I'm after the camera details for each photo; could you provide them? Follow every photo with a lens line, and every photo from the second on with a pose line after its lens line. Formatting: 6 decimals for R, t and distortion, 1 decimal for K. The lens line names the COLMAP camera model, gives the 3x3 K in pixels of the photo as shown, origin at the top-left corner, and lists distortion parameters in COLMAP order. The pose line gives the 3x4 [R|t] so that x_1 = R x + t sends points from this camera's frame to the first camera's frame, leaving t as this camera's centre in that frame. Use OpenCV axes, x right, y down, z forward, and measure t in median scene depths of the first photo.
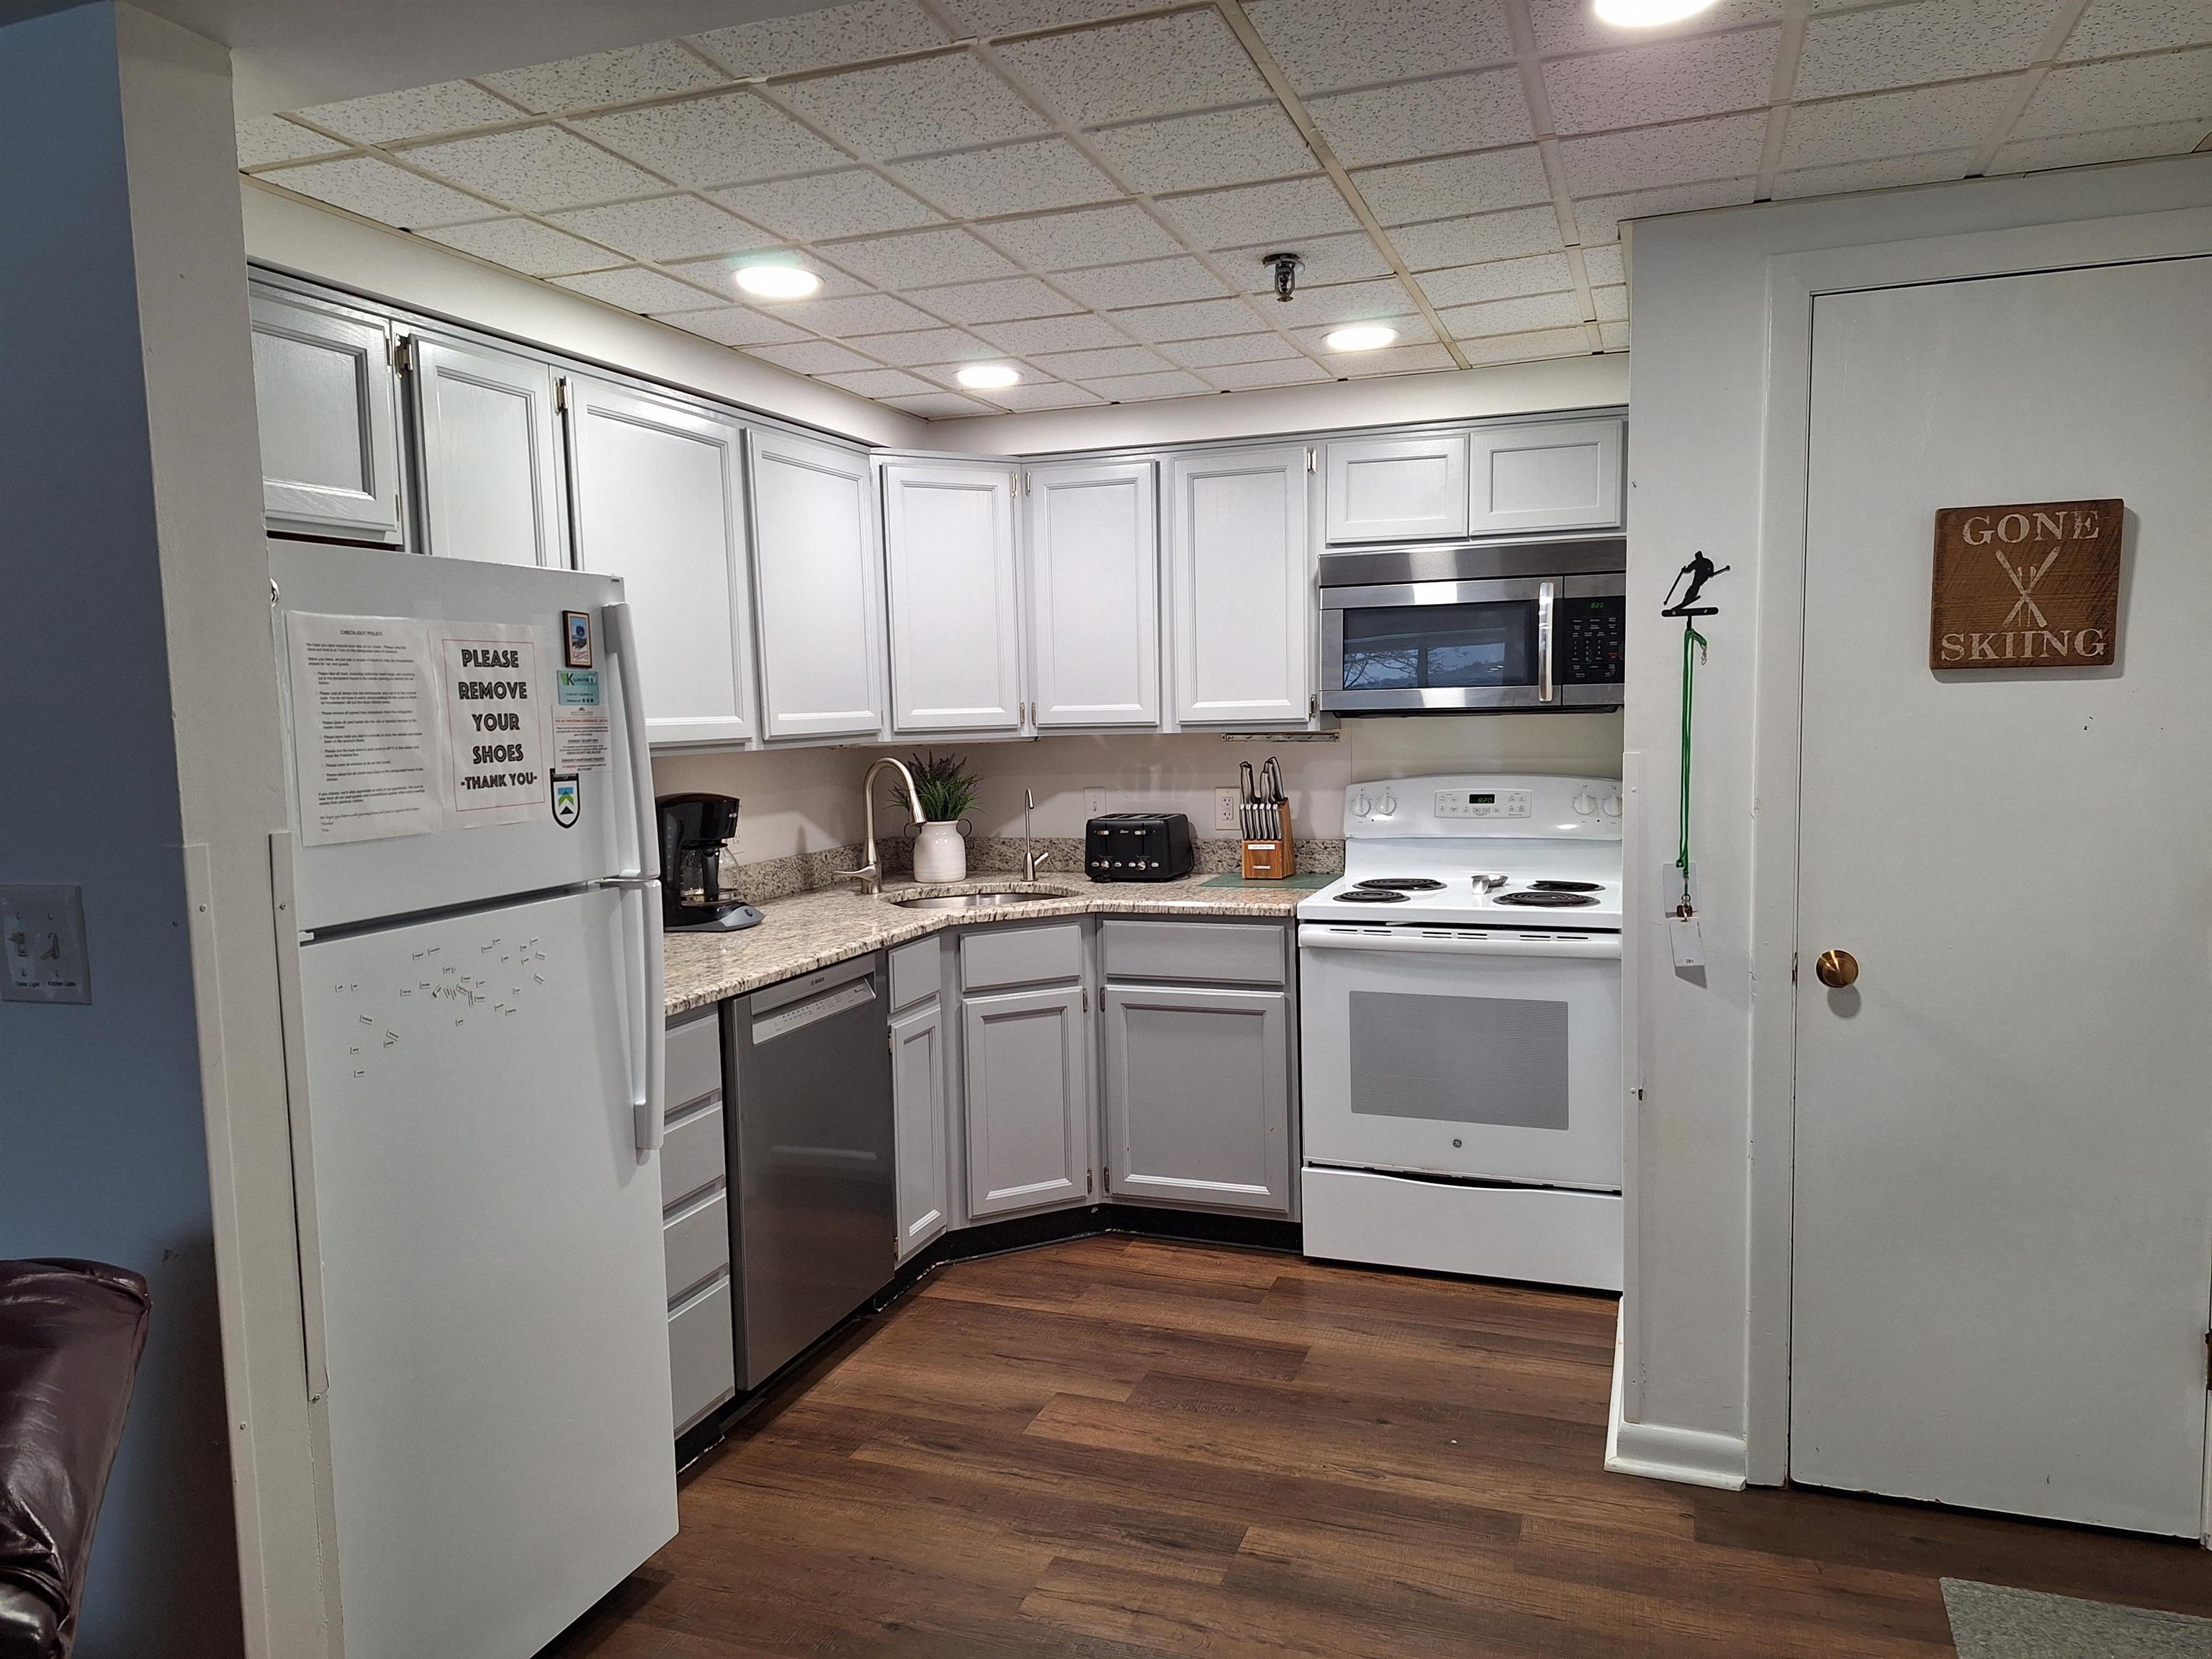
lens RADIAL K [[1536.5, 0, 1106.0], [0, 1536.5, 829.5], [0, 0, 1]] dist [0.091081, -0.107832]
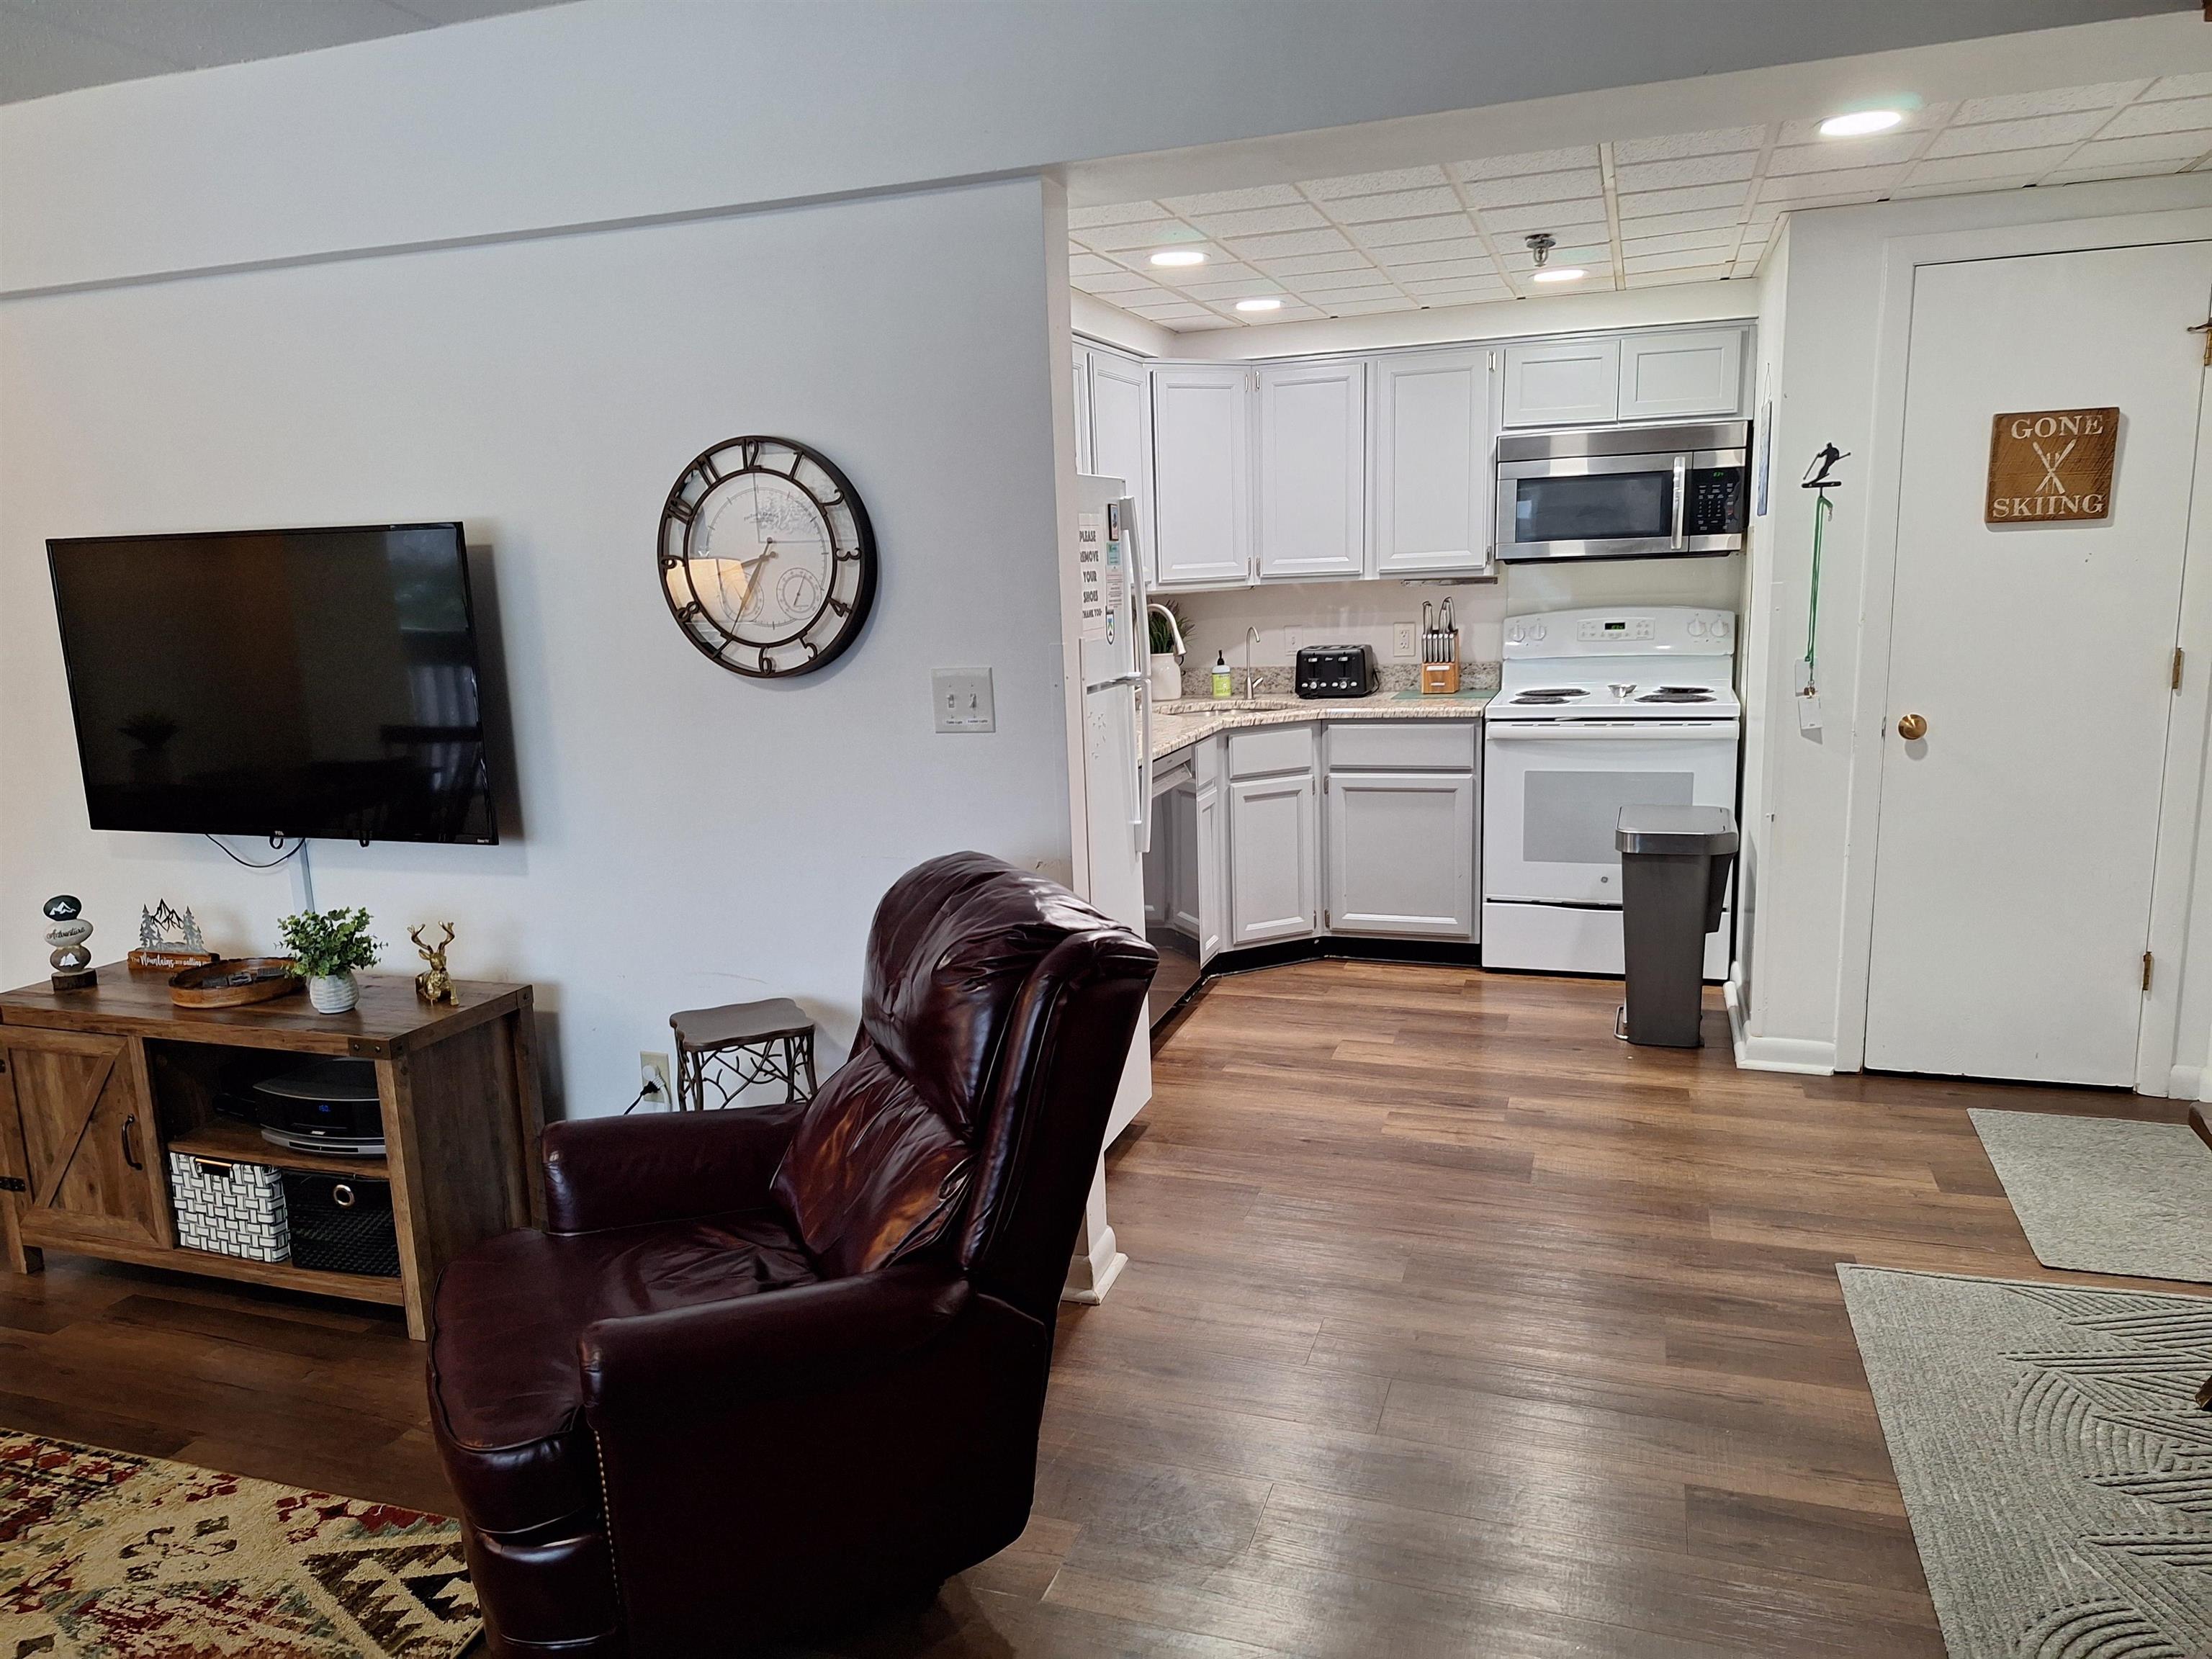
lens RADIAL K [[1572.0, 0, 1039.4], [0, 1572.0, 860.0], [0, 0, 1]] dist [0.077896, -0.097436]
pose [[0.999822, -0.015428, -0.010848, -0.243740], [0.016493, 0.994214, 0.106143, 0.027615], [0.009148, -0.106303, 0.994292, -0.373542]]
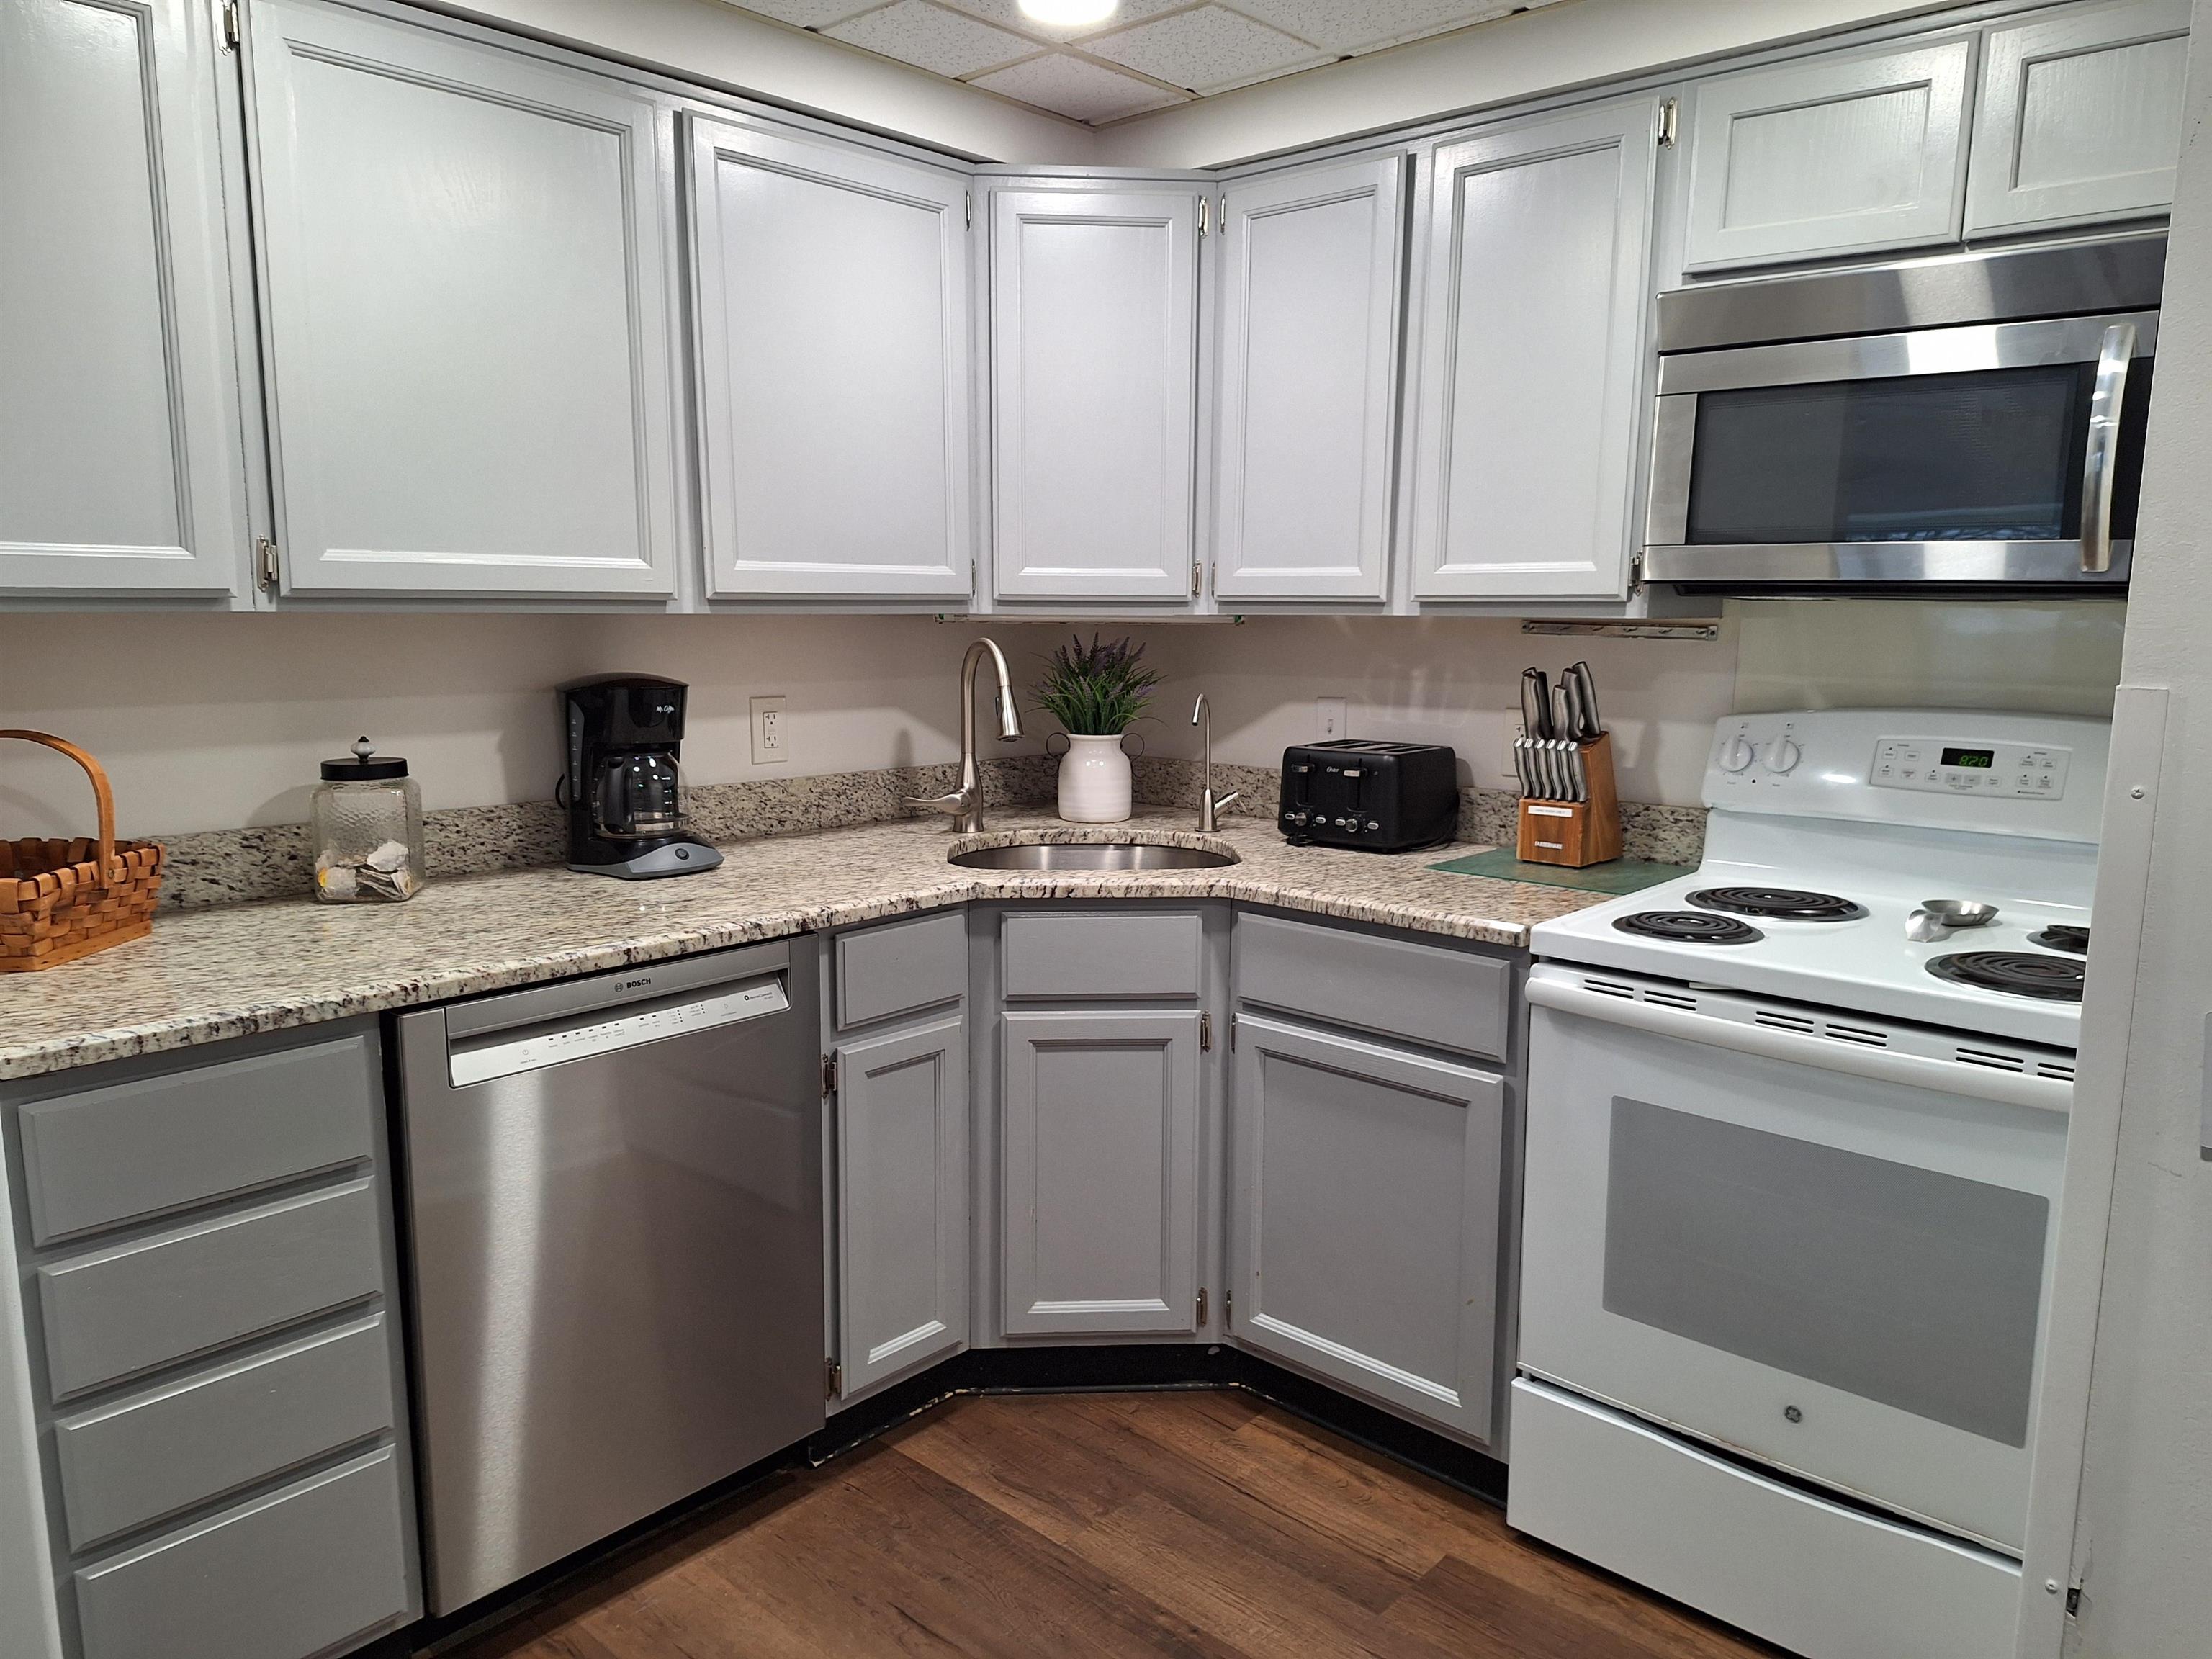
lens RADIAL K [[1536.5, 0, 1106.0], [0, 1536.5, 829.5], [0, 0, 1]] dist [0.091081, -0.107832]
pose [[0.926050, 0.087206, -0.367188, 0.179447], [-0.061494, 0.994801, 0.081174, -0.022144], [0.372358, -0.052591, 0.926598, 0.412035]]
